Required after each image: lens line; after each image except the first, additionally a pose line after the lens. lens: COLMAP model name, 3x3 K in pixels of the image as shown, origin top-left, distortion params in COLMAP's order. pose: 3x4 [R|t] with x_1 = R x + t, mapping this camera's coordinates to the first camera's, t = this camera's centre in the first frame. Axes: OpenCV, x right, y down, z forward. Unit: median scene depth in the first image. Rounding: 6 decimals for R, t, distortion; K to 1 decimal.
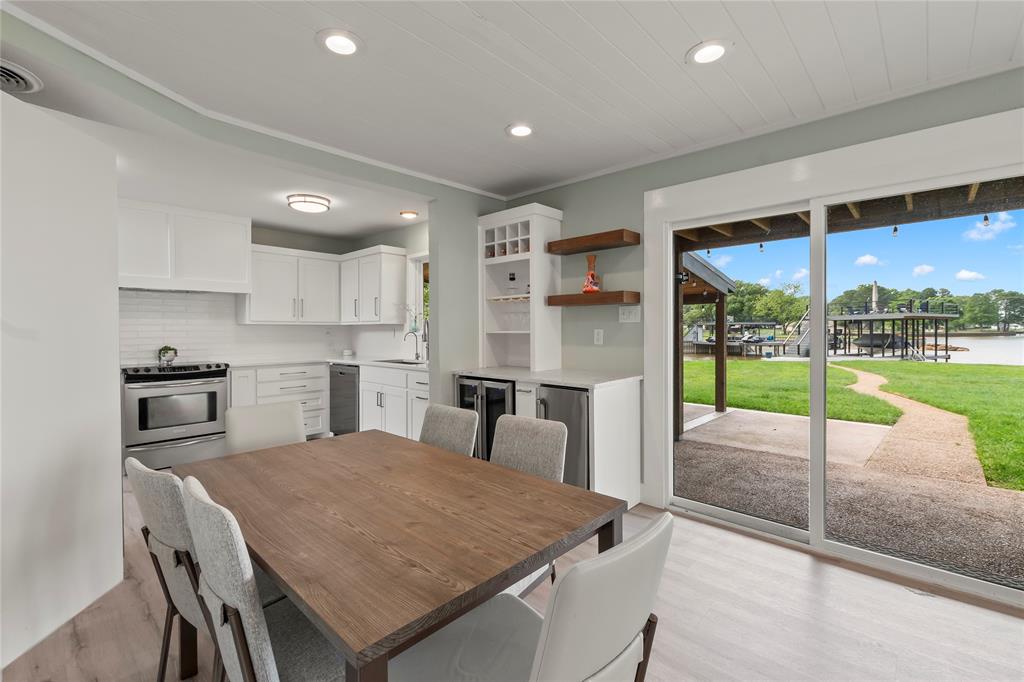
lens RADIAL K [[444.3, 0, 501.4], [0, 444.3, 325.4], [0, 0, 1]] dist [0.002021, -0.001444]
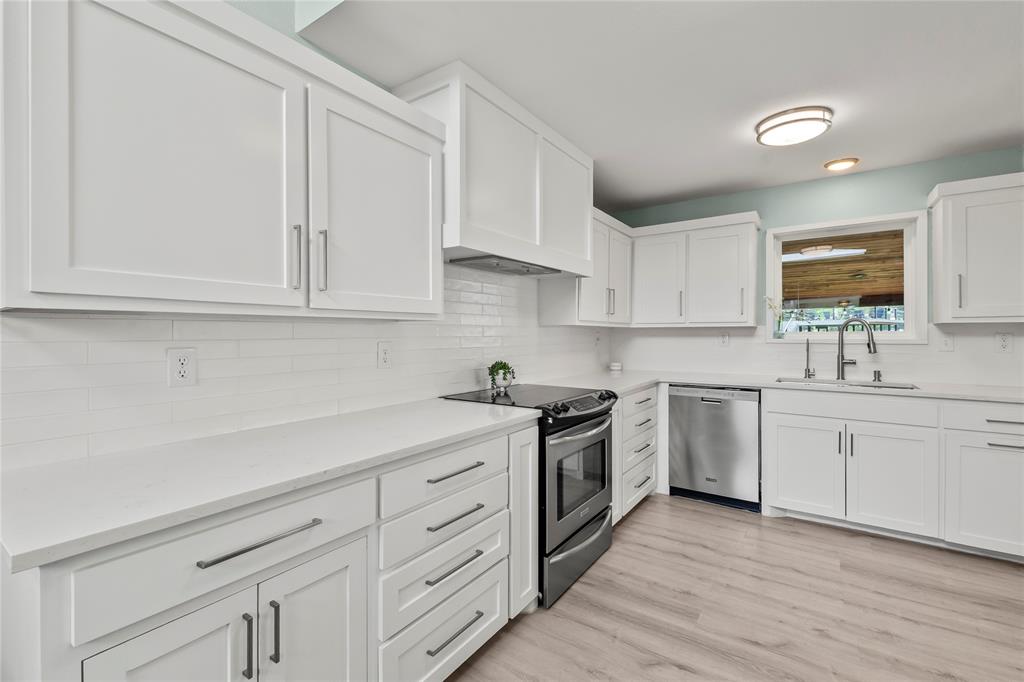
lens RADIAL K [[444.3, 0, 508.1], [0, 444.3, 337.9], [0, 0, 1]] dist [0.002021, -0.001444]
pose [[0.991675, -0.001748, 0.128758, -0.738926], [-0.000255, 0.999879, 0.015536, 0.004321], [-0.128769, -0.015440, 0.991554, 0.372878]]
